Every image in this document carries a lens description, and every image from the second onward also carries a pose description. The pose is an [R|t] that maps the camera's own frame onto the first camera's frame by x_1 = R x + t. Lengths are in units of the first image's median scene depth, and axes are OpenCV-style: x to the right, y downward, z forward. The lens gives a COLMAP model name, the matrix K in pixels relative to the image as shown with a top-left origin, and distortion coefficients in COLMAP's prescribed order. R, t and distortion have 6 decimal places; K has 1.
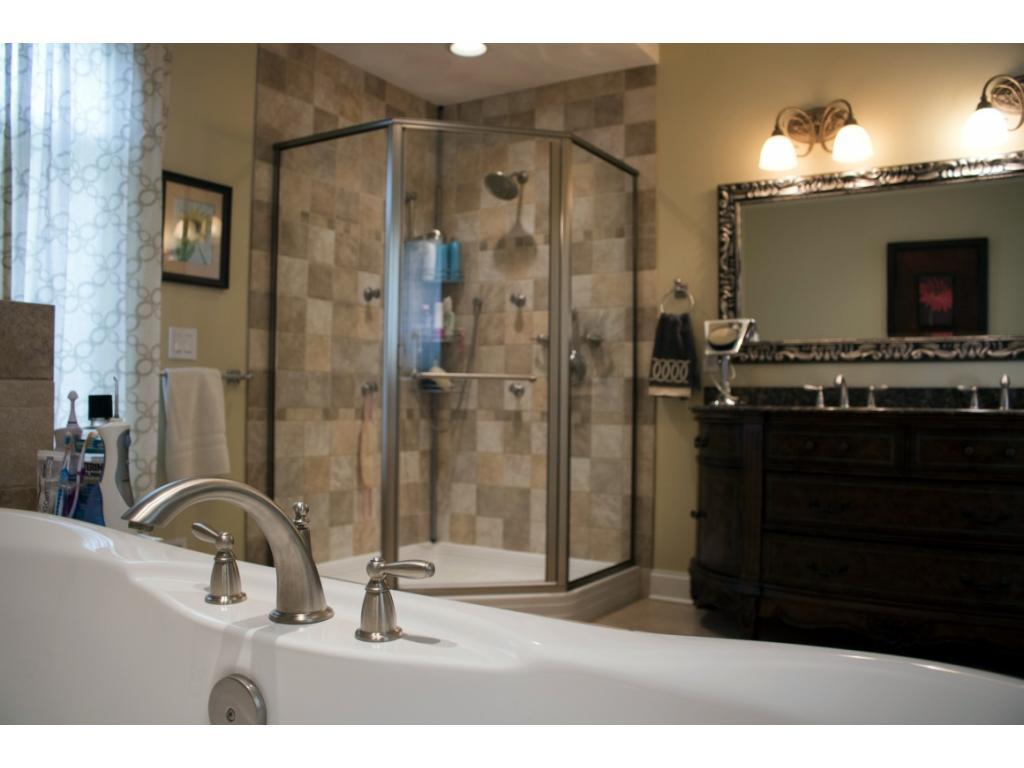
lens RADIAL K [[856.7, 0, 513.3], [0, 856.7, 381.0], [0, 0, 1]] dist [-0.098217, 0.049215]
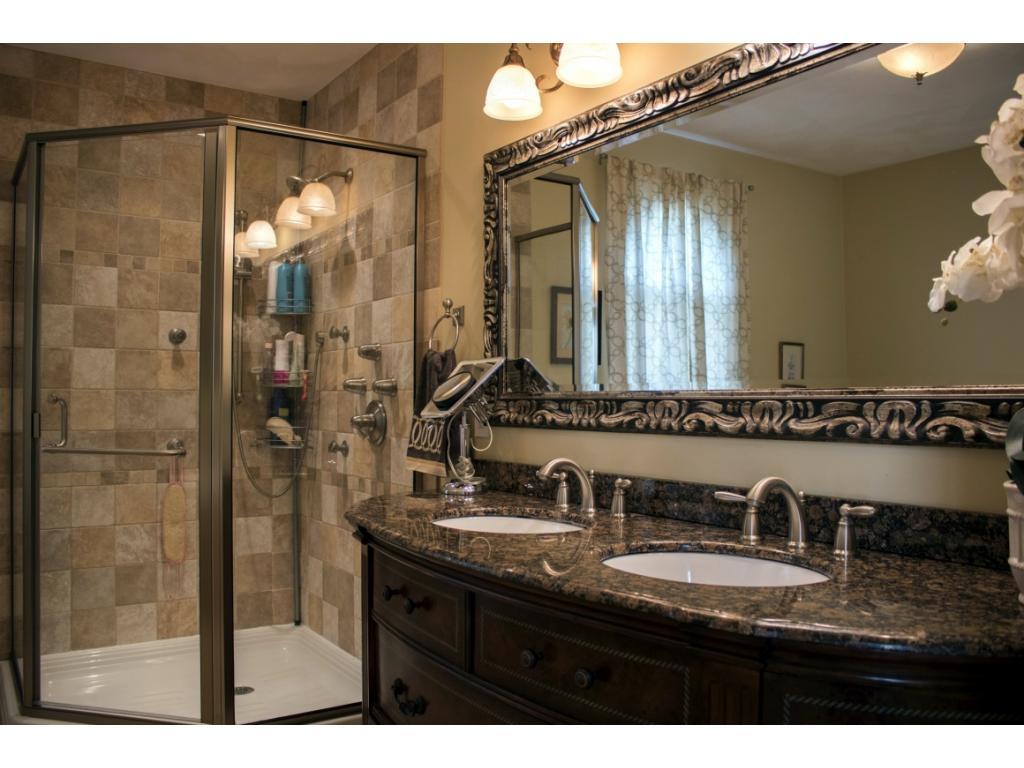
lens RADIAL K [[856.7, 0, 511.8], [0, 856.7, 391.9], [0, 0, 1]] dist [-0.098217, 0.049215]
pose [[0.906612, -0.012211, -0.421789, 0.519496], [0.016588, 0.999840, 0.006709, -0.048075], [0.421639, -0.013079, 0.906669, 0.389782]]
